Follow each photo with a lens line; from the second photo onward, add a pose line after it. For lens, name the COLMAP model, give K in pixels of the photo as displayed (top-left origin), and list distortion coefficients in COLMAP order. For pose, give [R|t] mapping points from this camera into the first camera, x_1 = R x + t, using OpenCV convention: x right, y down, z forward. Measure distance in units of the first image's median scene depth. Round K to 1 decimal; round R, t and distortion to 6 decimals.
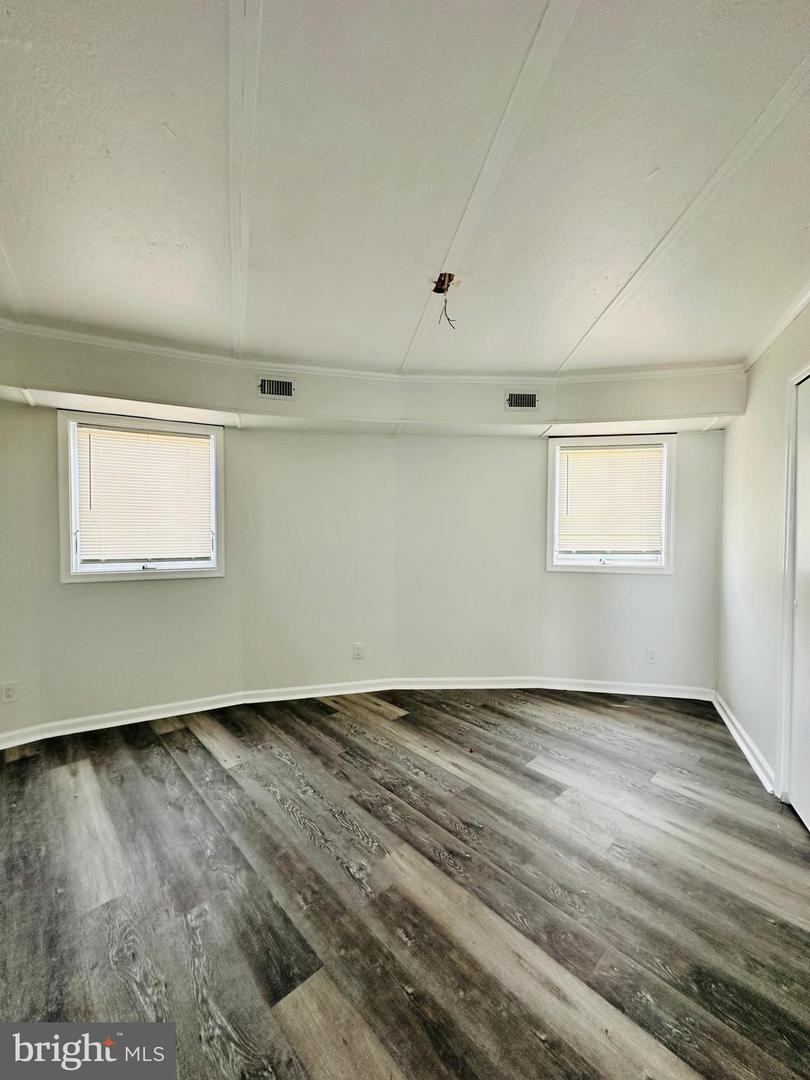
lens RADIAL K [[438.3, 0, 405.5], [0, 438.3, 540.6], [0, 0, 1]] dist [0.000484, 0.000236]
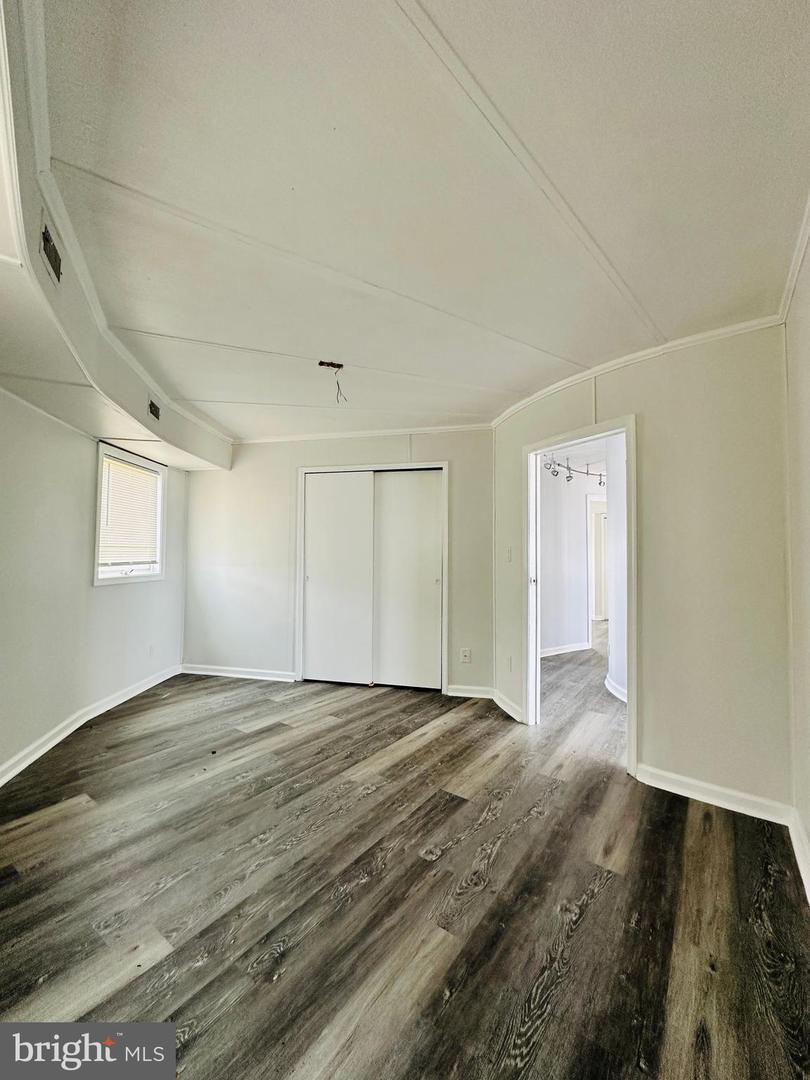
lens RADIAL K [[438.3, 0, 410.0], [0, 438.3, 545.0], [0, 0, 1]] dist [0.000484, 0.000236]
pose [[-0.215721, 0.019194, 0.976266, -1.188610], [0.023552, 0.999618, -0.014449, 0.021620], [-0.976171, 0.019876, -0.216091, 0.939086]]
